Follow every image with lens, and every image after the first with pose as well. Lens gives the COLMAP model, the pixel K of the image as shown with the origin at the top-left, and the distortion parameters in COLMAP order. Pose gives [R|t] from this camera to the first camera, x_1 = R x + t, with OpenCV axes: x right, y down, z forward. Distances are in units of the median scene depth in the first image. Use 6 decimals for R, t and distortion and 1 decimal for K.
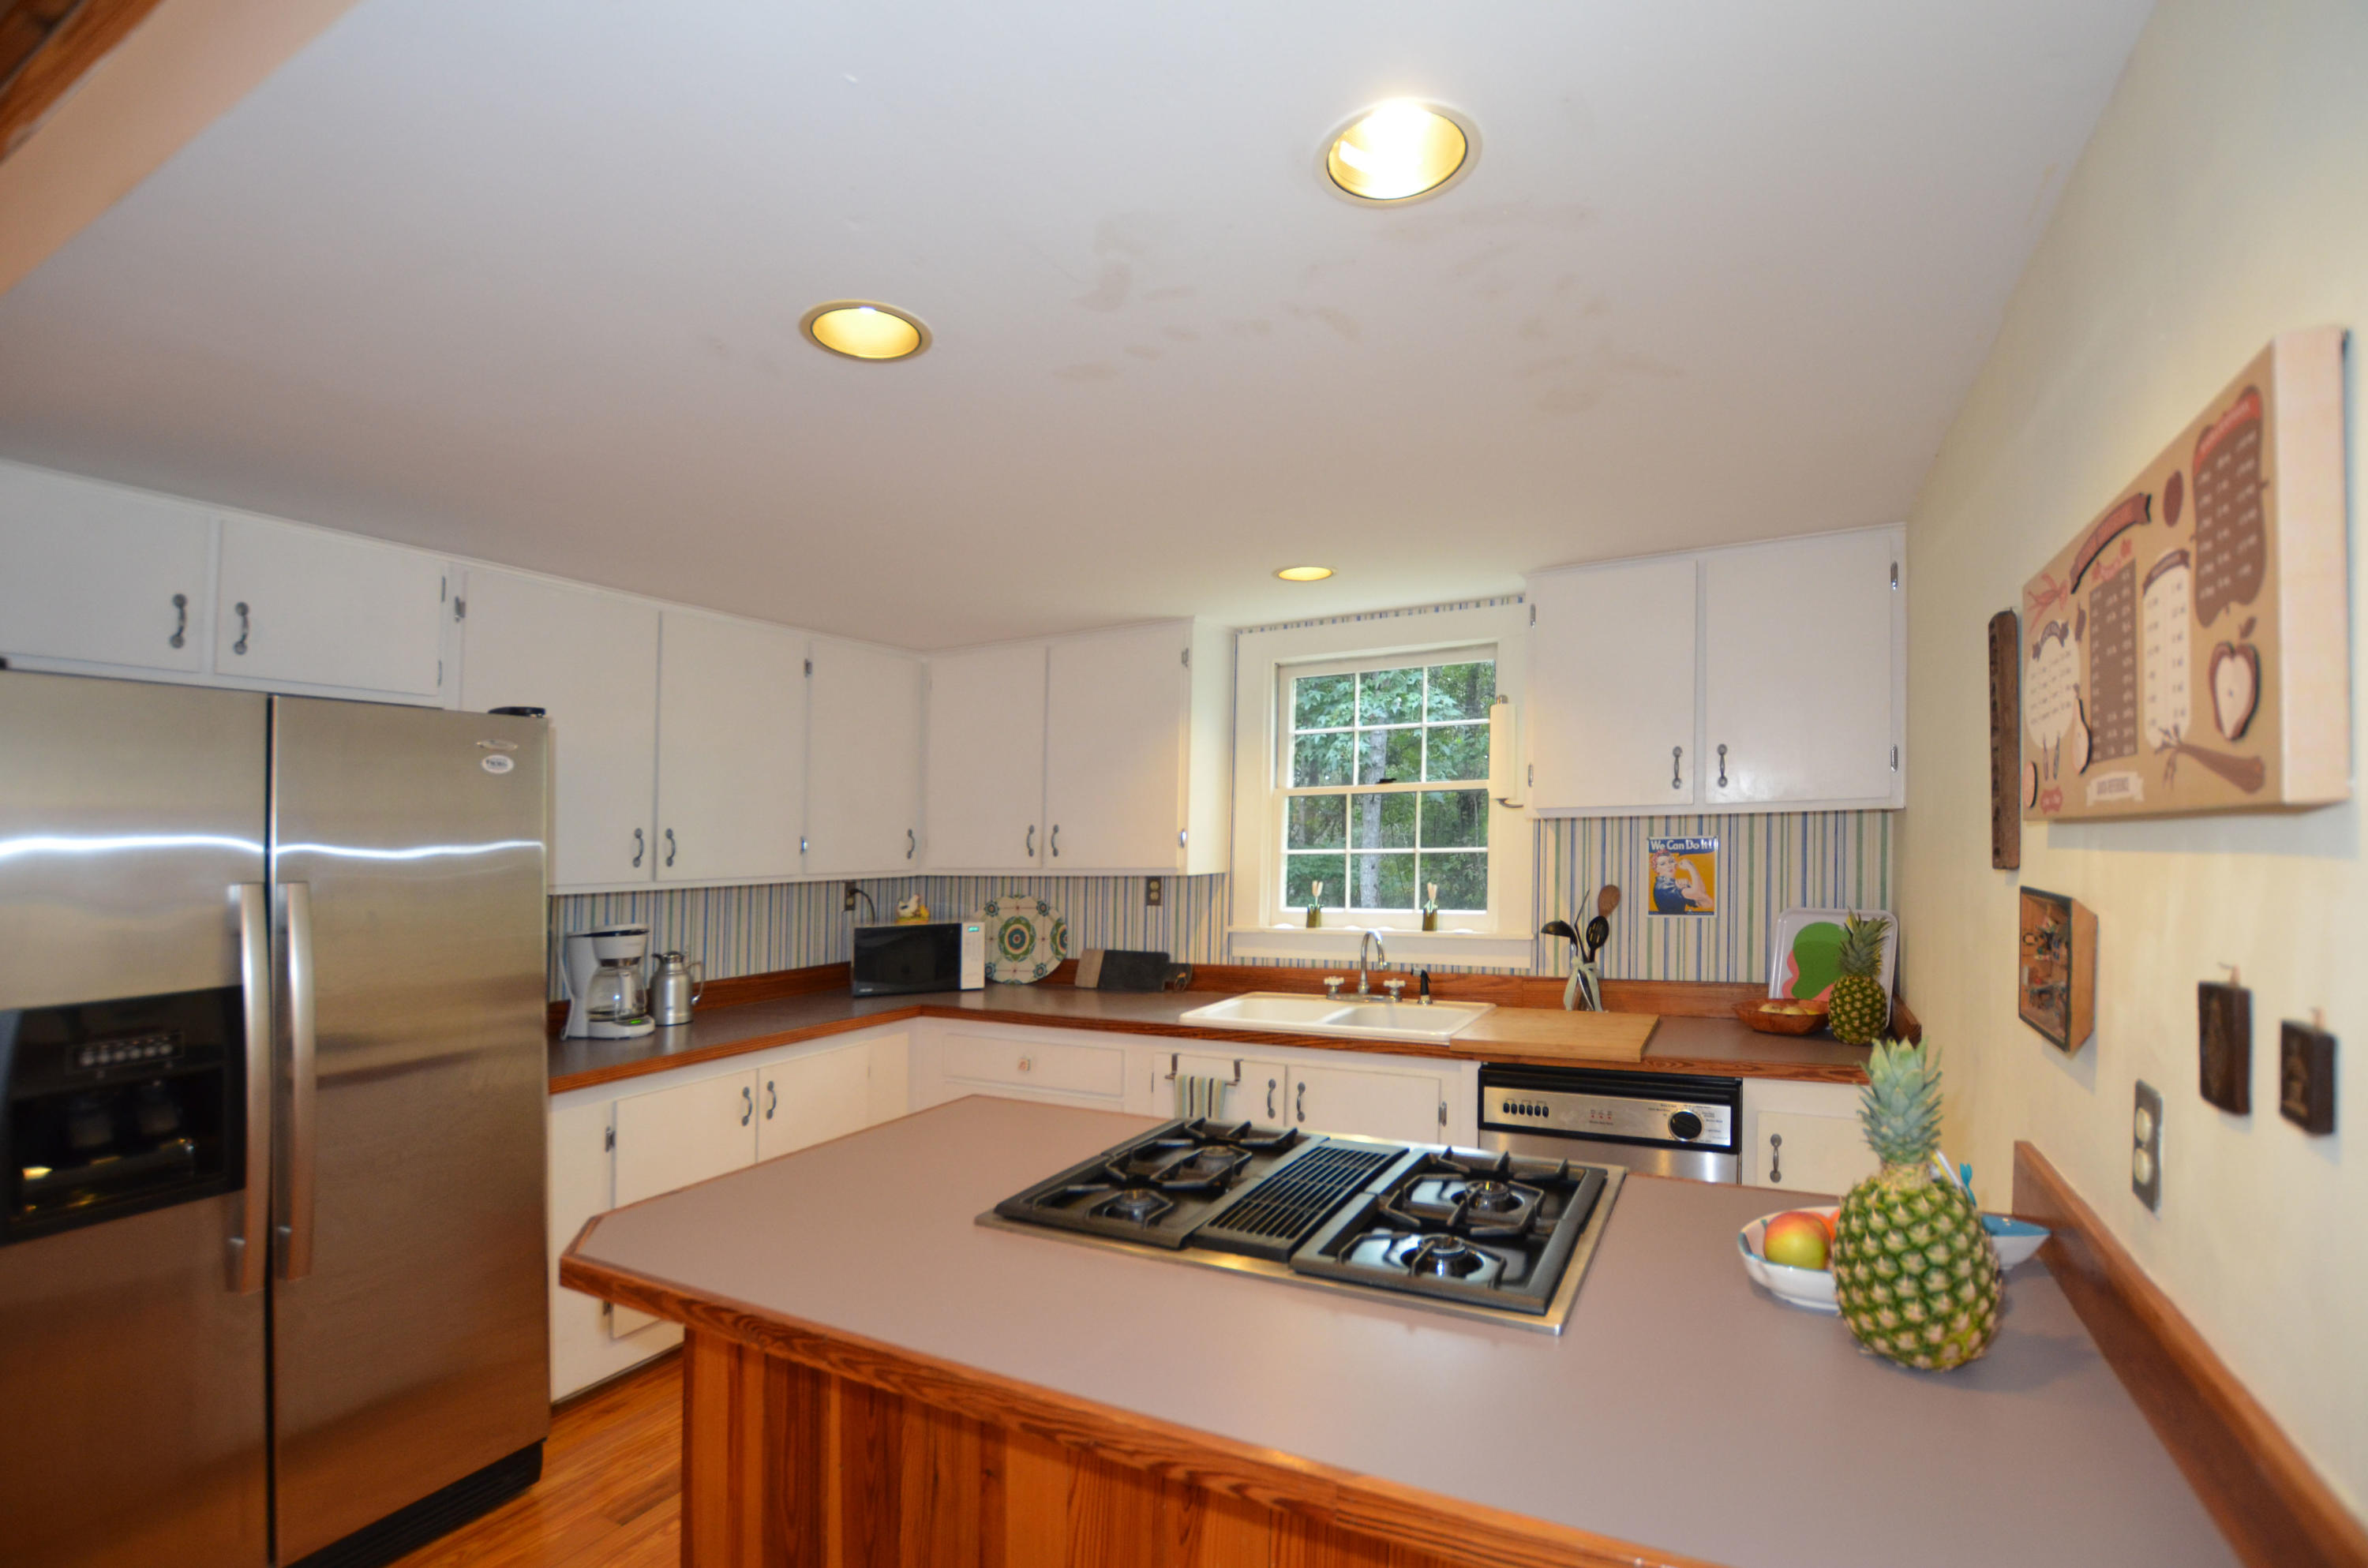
lens RADIAL K [[1048.4, 0, 1149.0], [0, 1048.4, 839.6], [0, 0, 1]] dist [-0.020521, 0.000098]
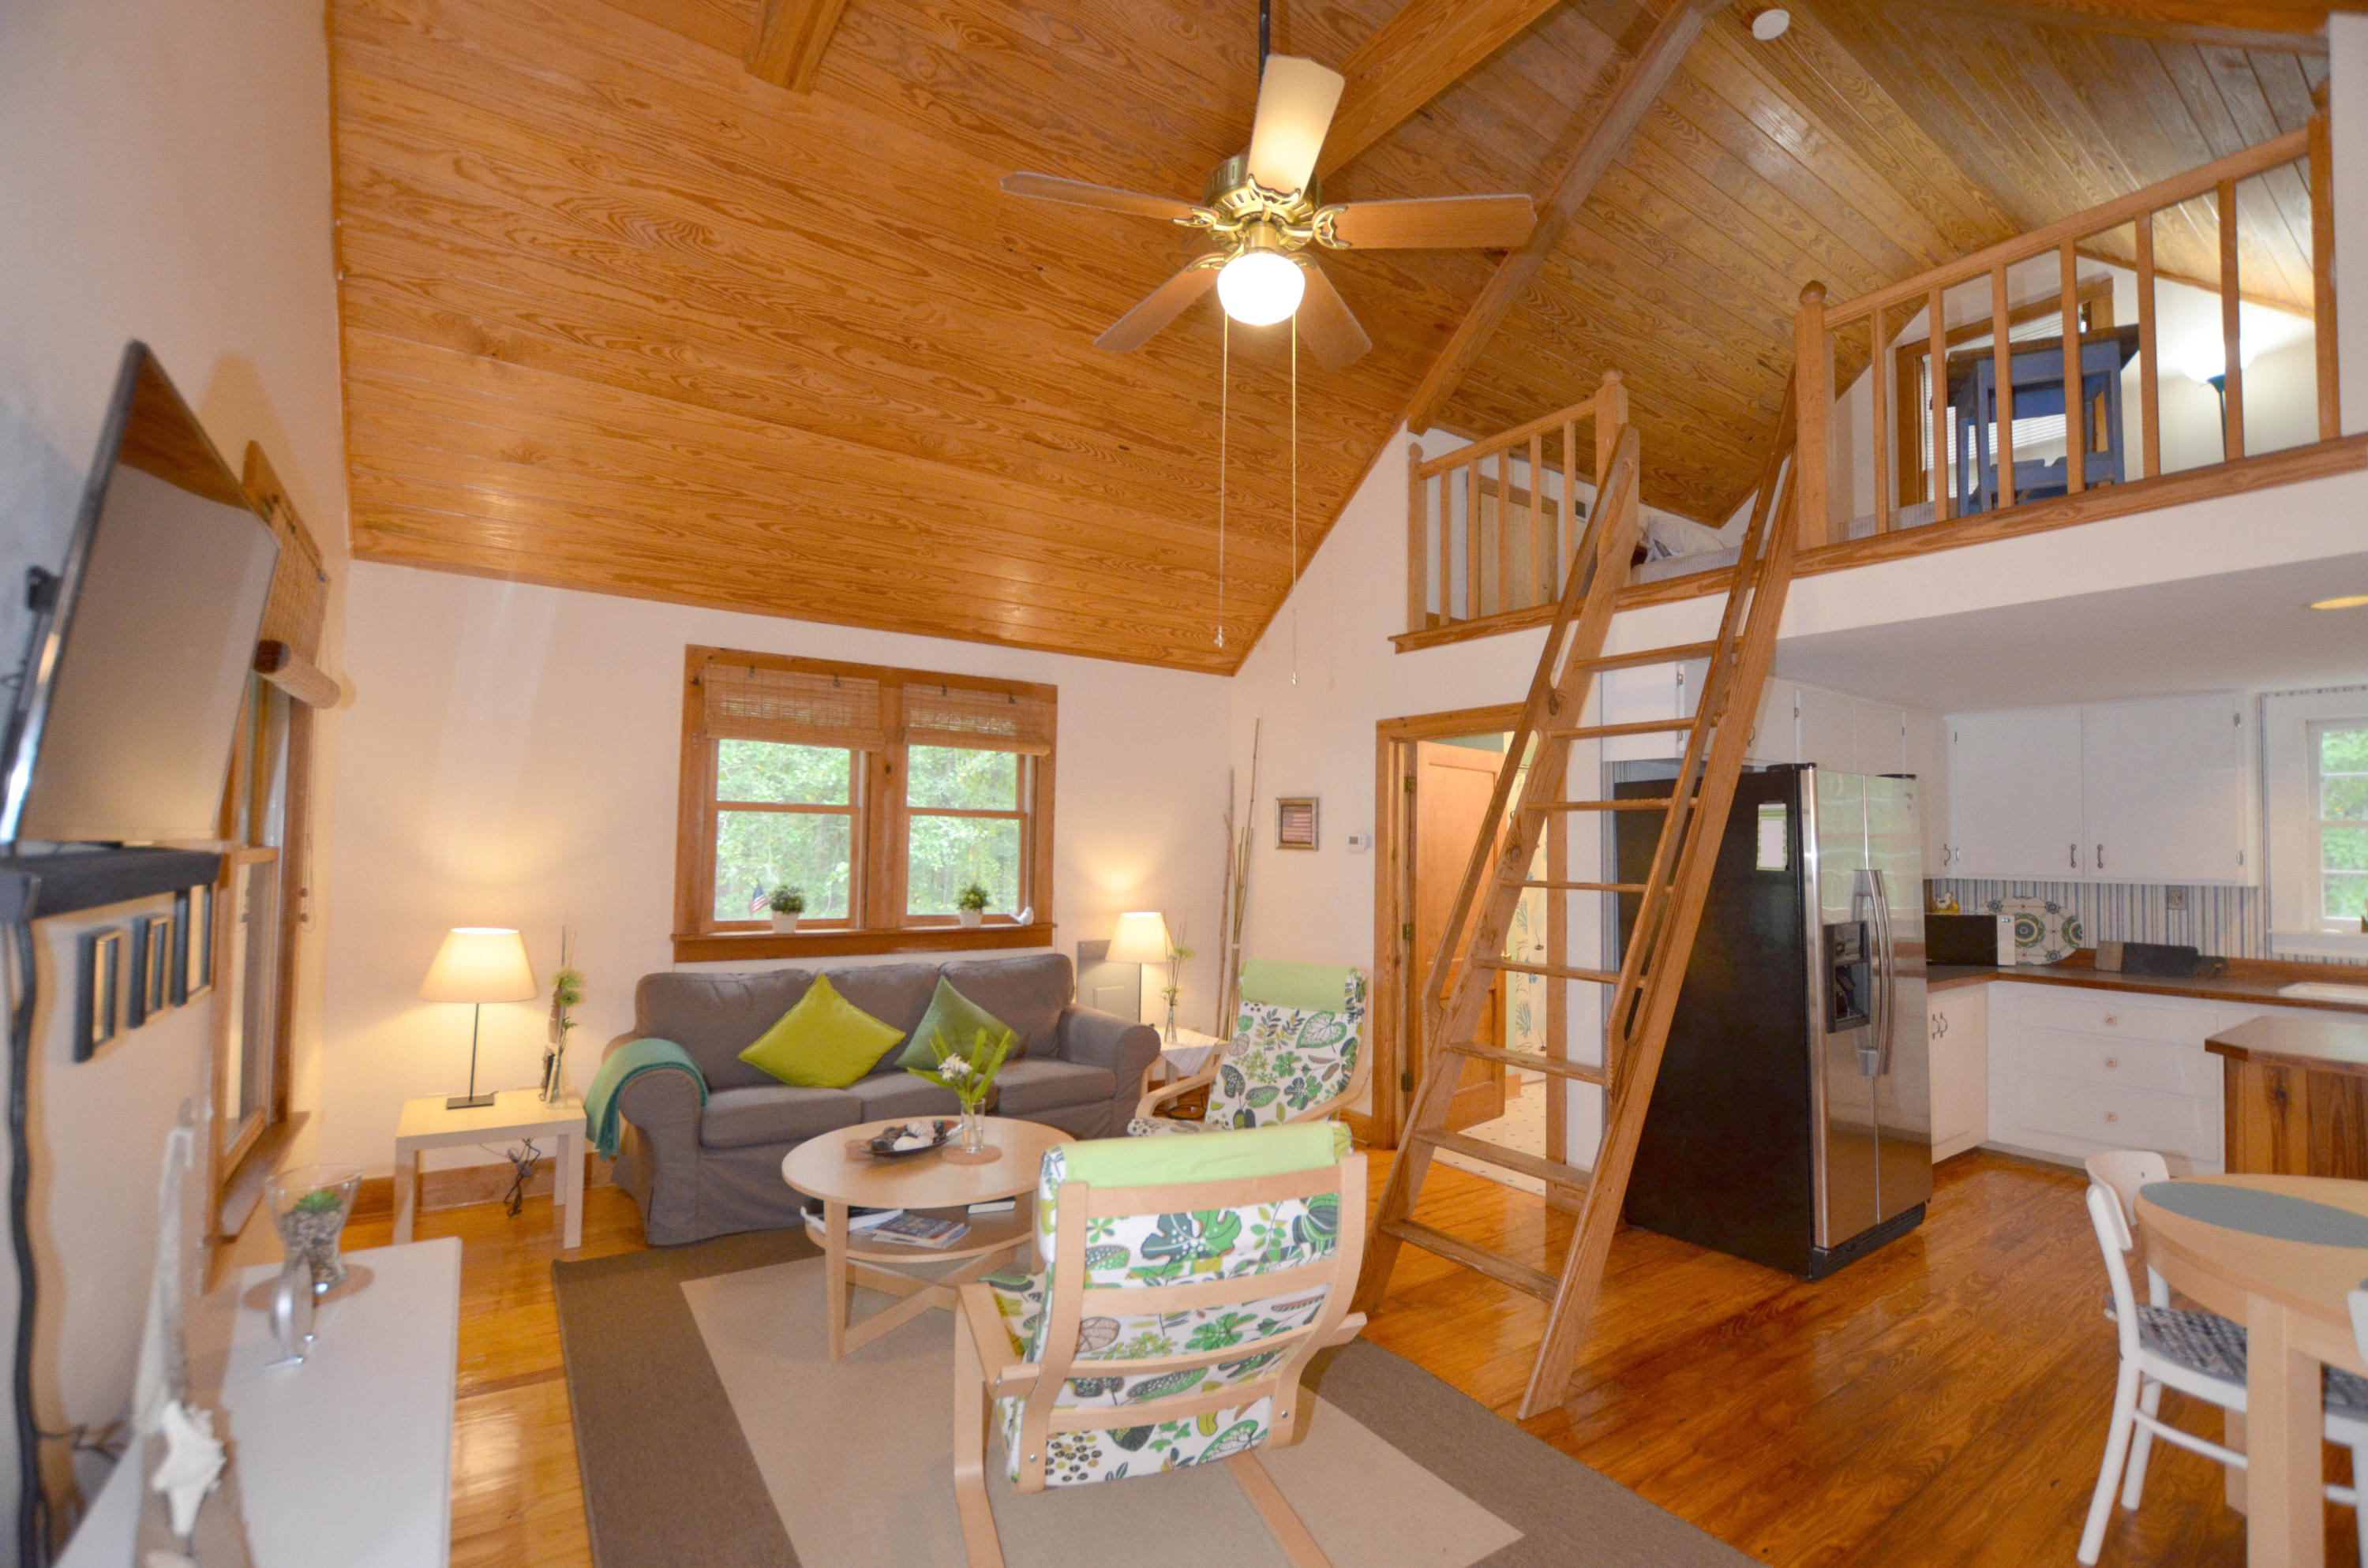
lens RADIAL K [[1048.4, 0, 1176.8], [0, 1048.4, 783.3], [0, 0, 1]] dist [-0.020521, 0.000098]
pose [[0.910182, 0.003200, -0.414197, -0.605373], [-0.026648, 0.998351, -0.050846, 0.006266], [0.413351, 0.057317, 0.908766, -0.667899]]
